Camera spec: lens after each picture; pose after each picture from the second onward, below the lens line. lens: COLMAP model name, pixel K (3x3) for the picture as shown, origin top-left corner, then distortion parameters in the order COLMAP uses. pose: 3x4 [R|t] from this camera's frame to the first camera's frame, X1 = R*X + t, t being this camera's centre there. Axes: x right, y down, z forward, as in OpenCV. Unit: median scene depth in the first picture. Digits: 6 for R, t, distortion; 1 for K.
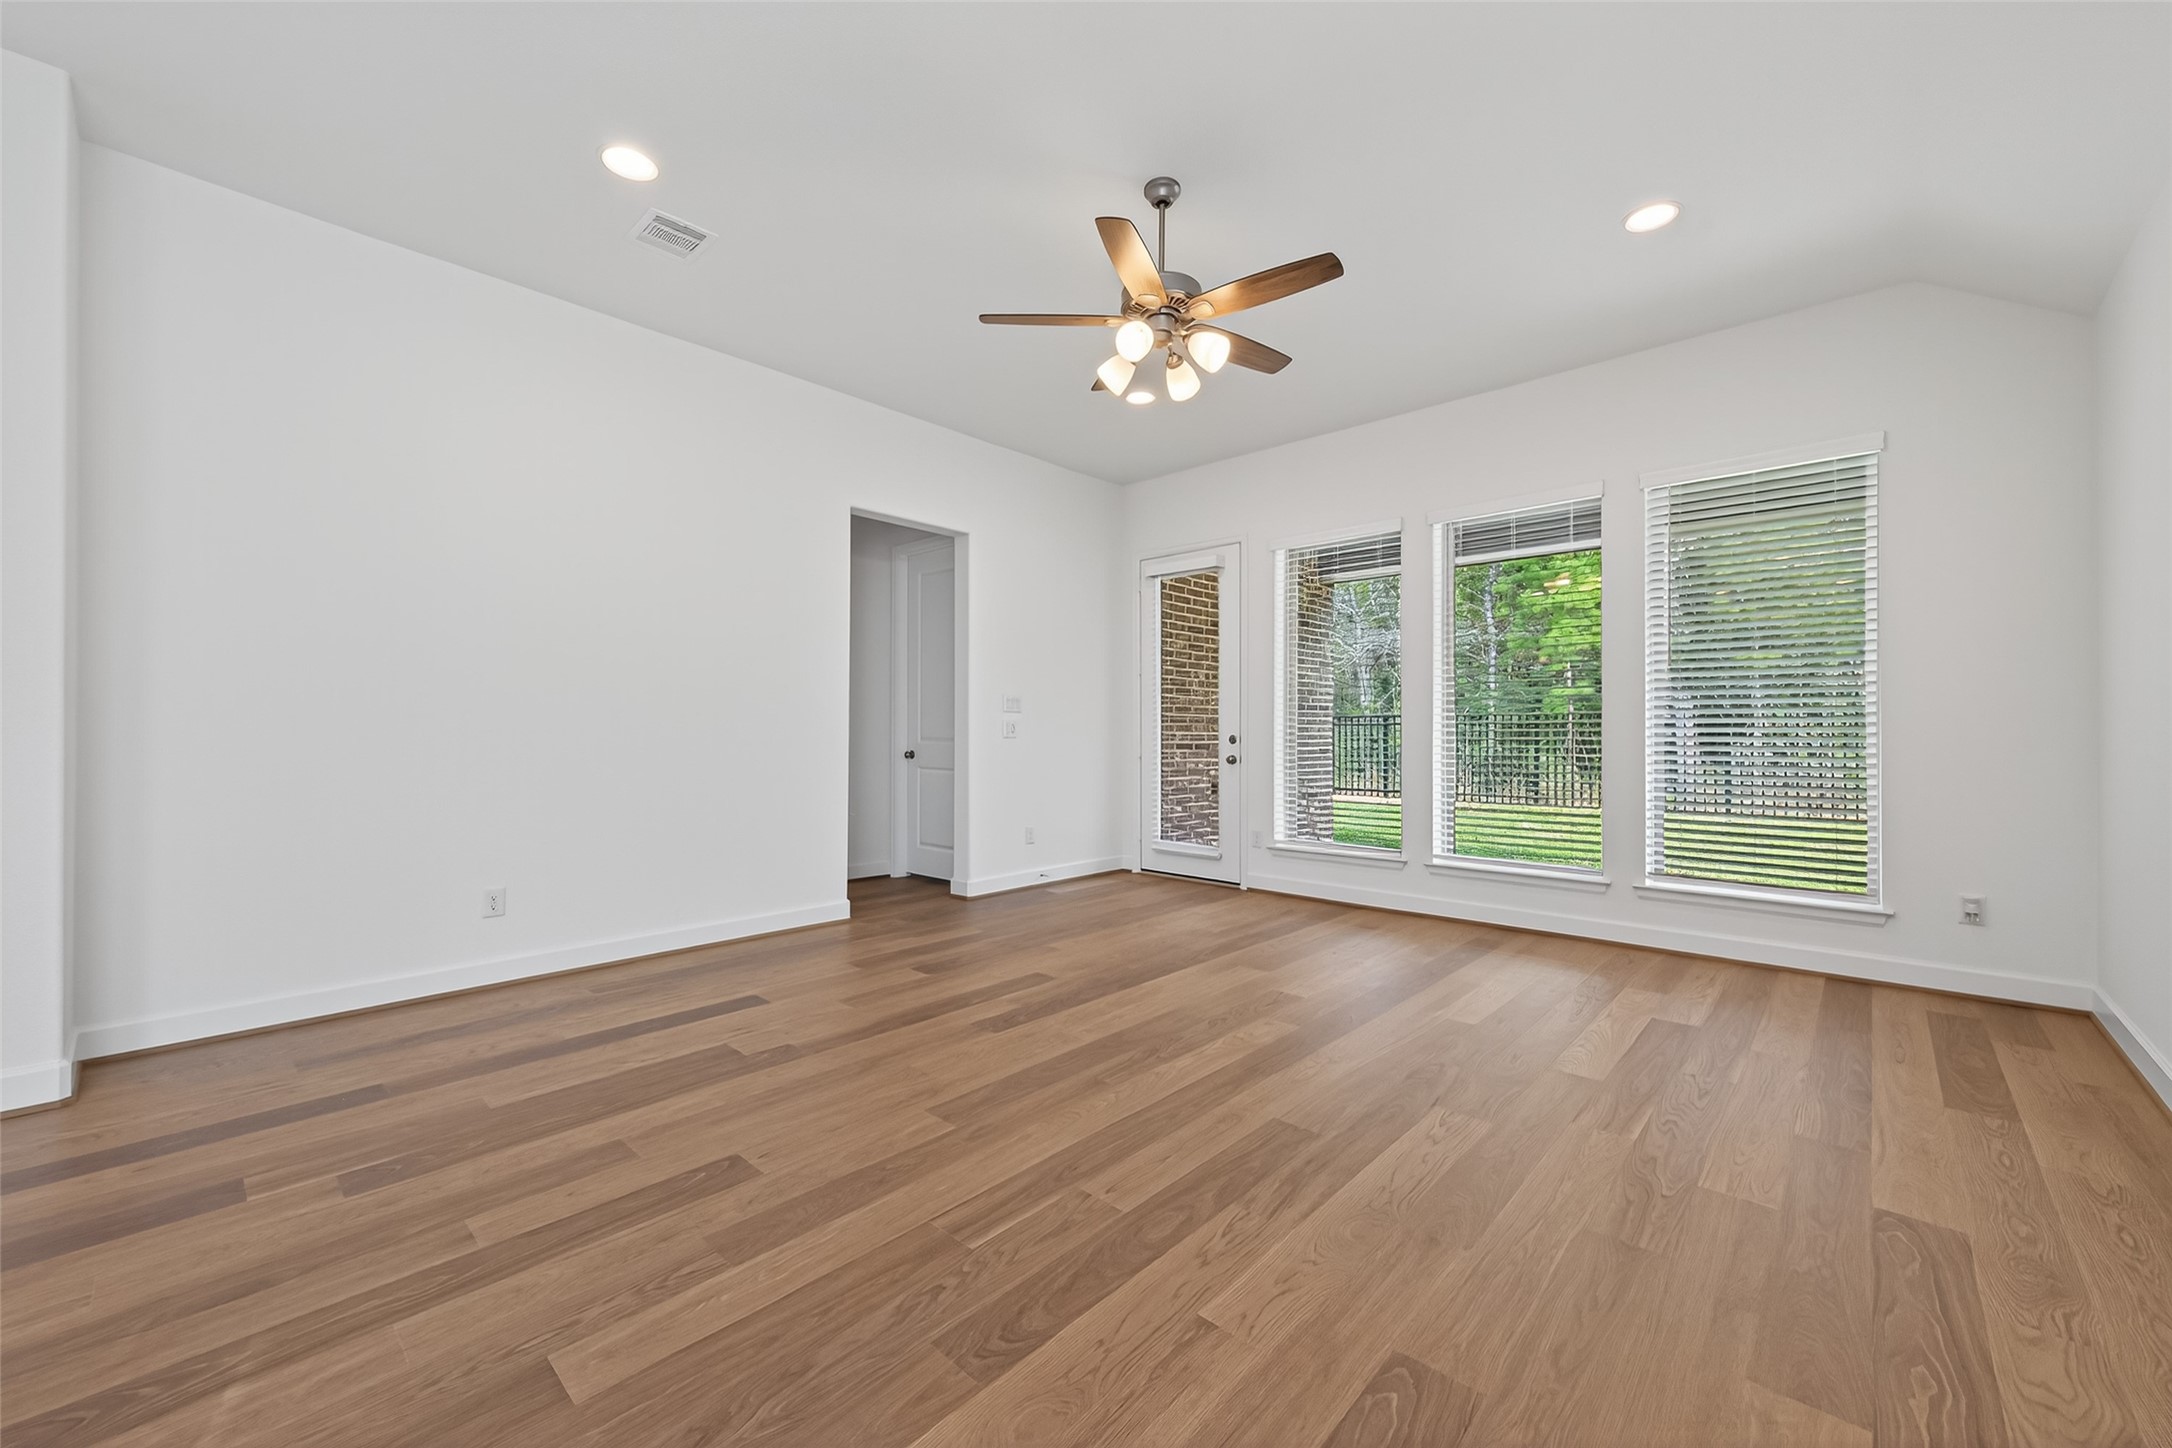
lens RADIAL K [[844.3, 0, 1113.3], [0, 844.3, 723.5], [0, 0, 1]] dist [0.007392, -0.001652]
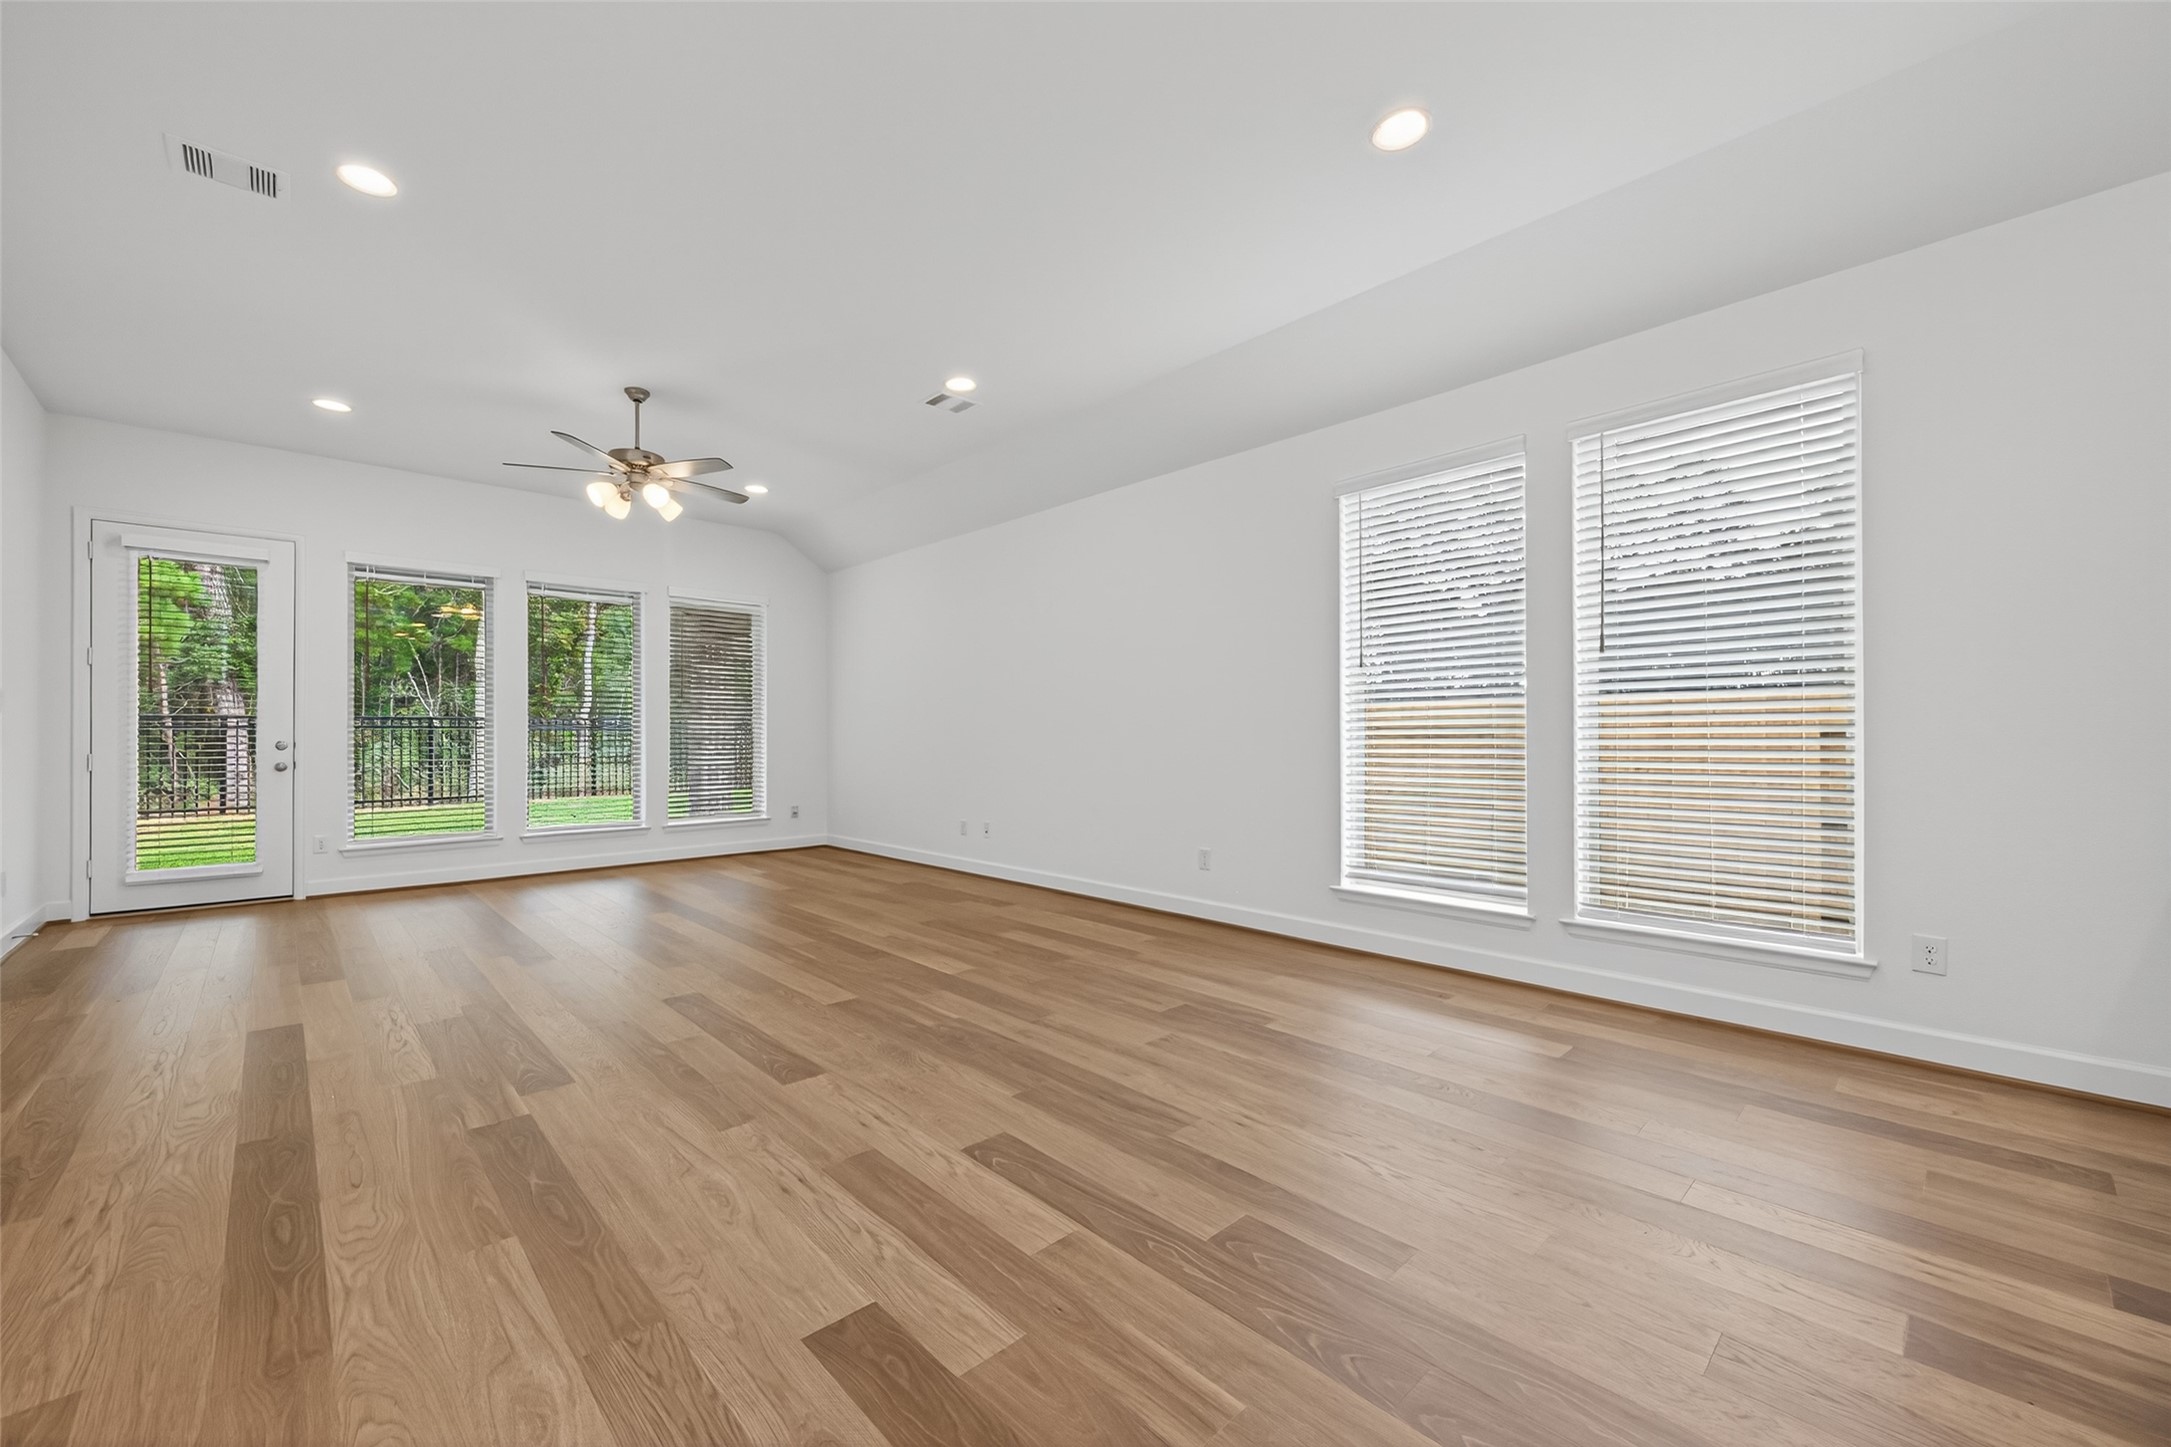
lens RADIAL K [[843.9, 0, 1045.9], [0, 843.9, 730.0], [0, 0, 1]] dist [0.007392, -0.001652]
pose [[0.111217, 0.001923, 0.993794, -1.259074], [-0.004471, 0.999989, -0.001434, -0.003084], [-0.993786, -0.004284, 0.111225, 0.061548]]
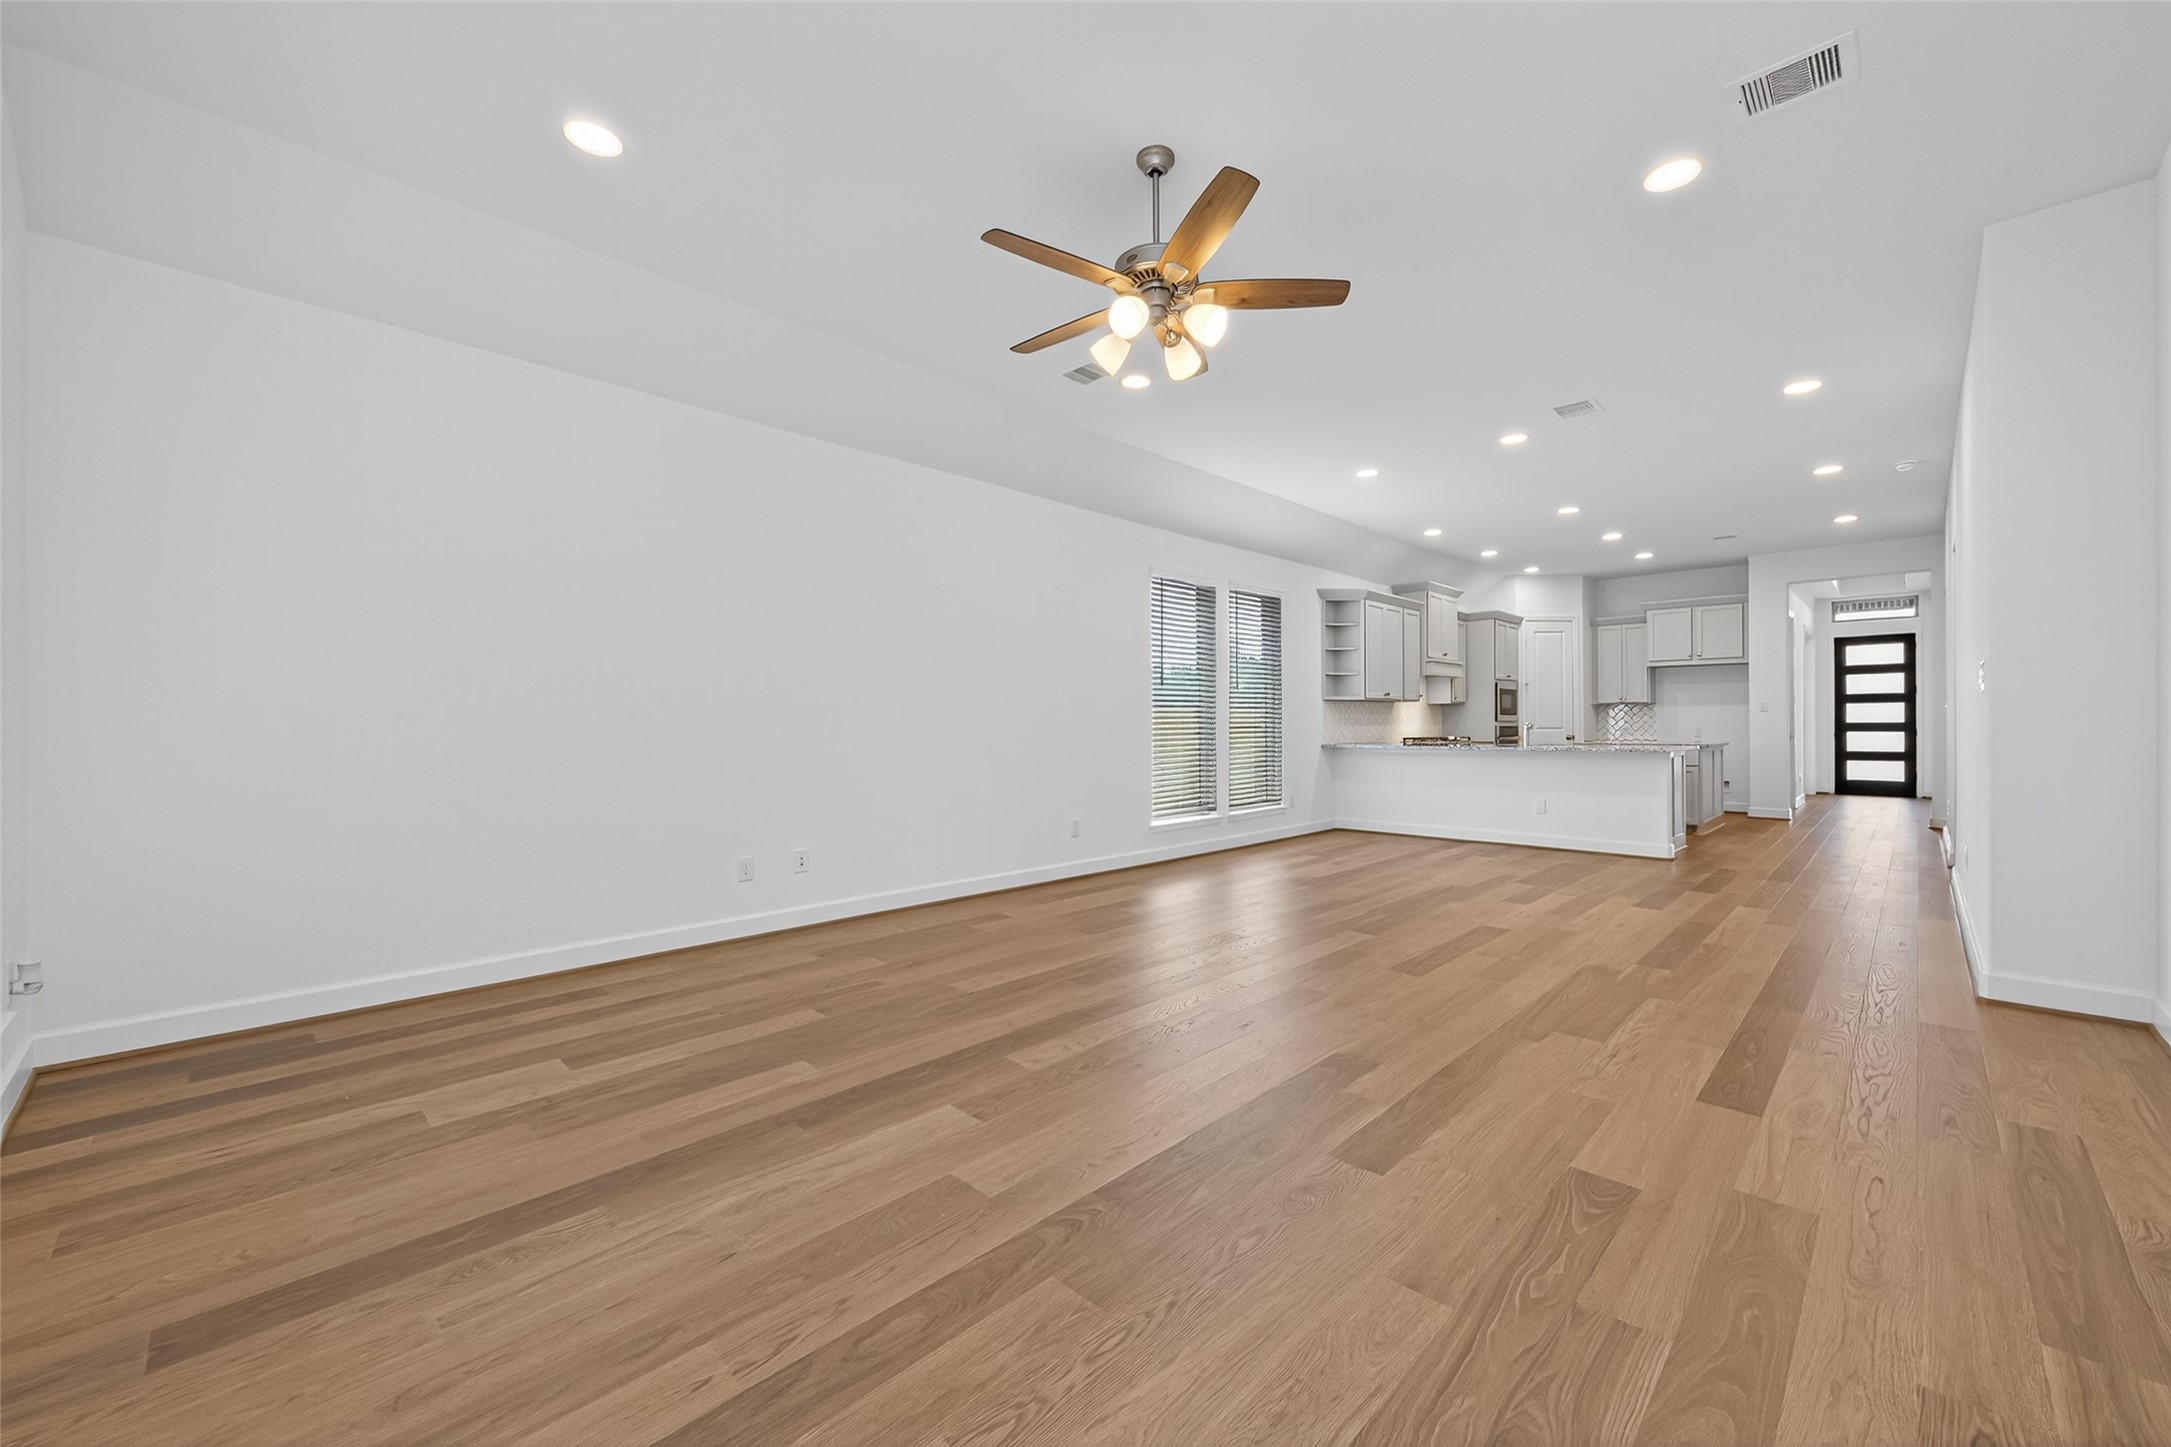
lens RADIAL K [[843.9, 0, 1101.5], [0, 843.9, 727.7], [0, 0, 1]] dist [0.007392, -0.001652]
pose [[-0.999084, 0.001214, 0.042764, 0.072022], [0.000779, 0.999948, -0.010191, 0.017202], [-0.042774, -0.010148, -0.999033, 1.743806]]
